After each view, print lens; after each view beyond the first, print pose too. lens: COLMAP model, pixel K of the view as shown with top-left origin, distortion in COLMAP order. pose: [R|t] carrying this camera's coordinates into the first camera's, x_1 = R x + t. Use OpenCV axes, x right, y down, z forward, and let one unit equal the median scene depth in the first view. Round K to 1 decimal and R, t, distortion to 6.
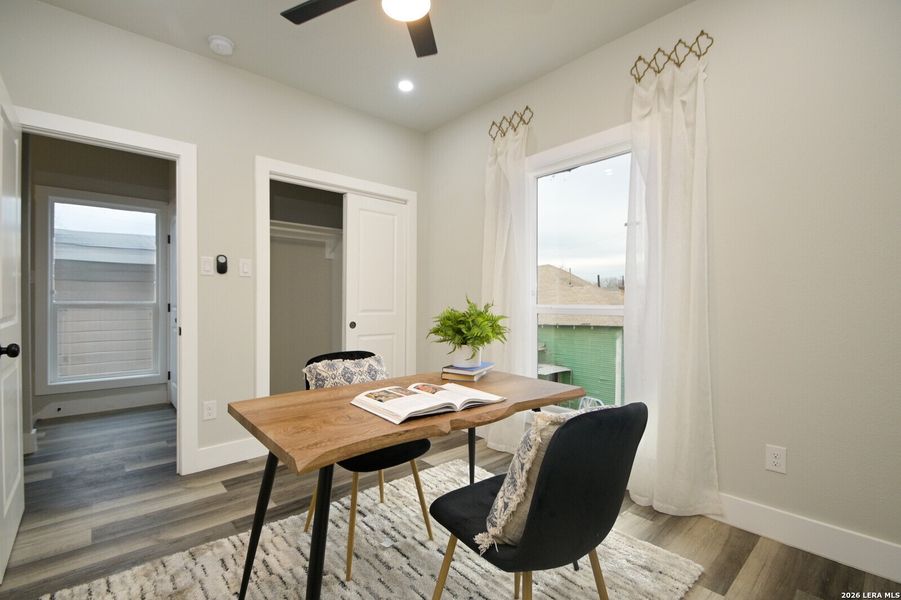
lens RADIAL K [[401.1, 0, 443.8], [0, 401.1, 306.0], [0, 0, 1]] dist [-0.000114, -0.008387]
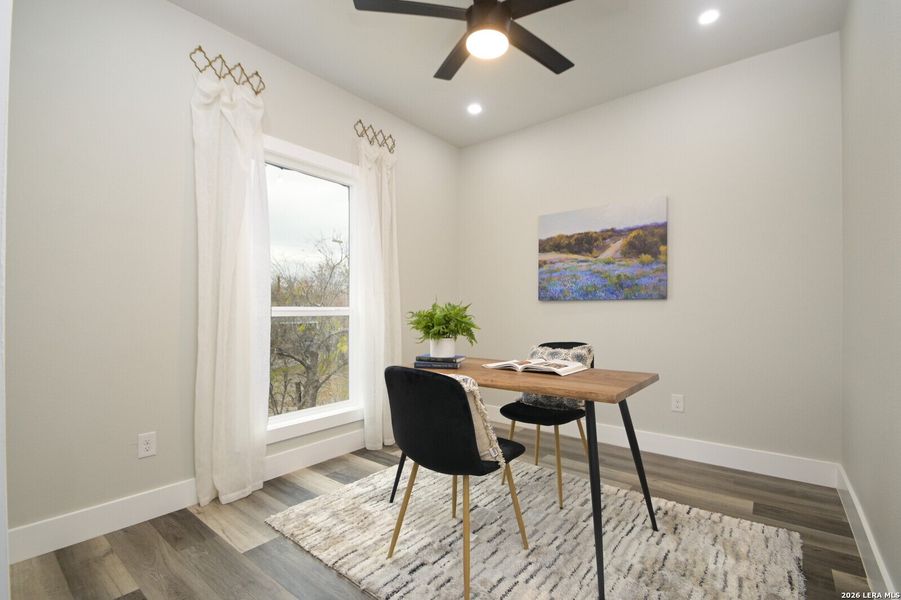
lens RADIAL K [[401.1, 0, 443.8], [0, 401.1, 306.0], [0, 0, 1]] dist [-0.000114, -0.008387]
pose [[-0.164471, 0.002607, 0.986379, -0.842874], [-0.000797, 0.999996, -0.002776, 0.001333], [-0.986382, -0.001242, -0.164468, 0.908641]]
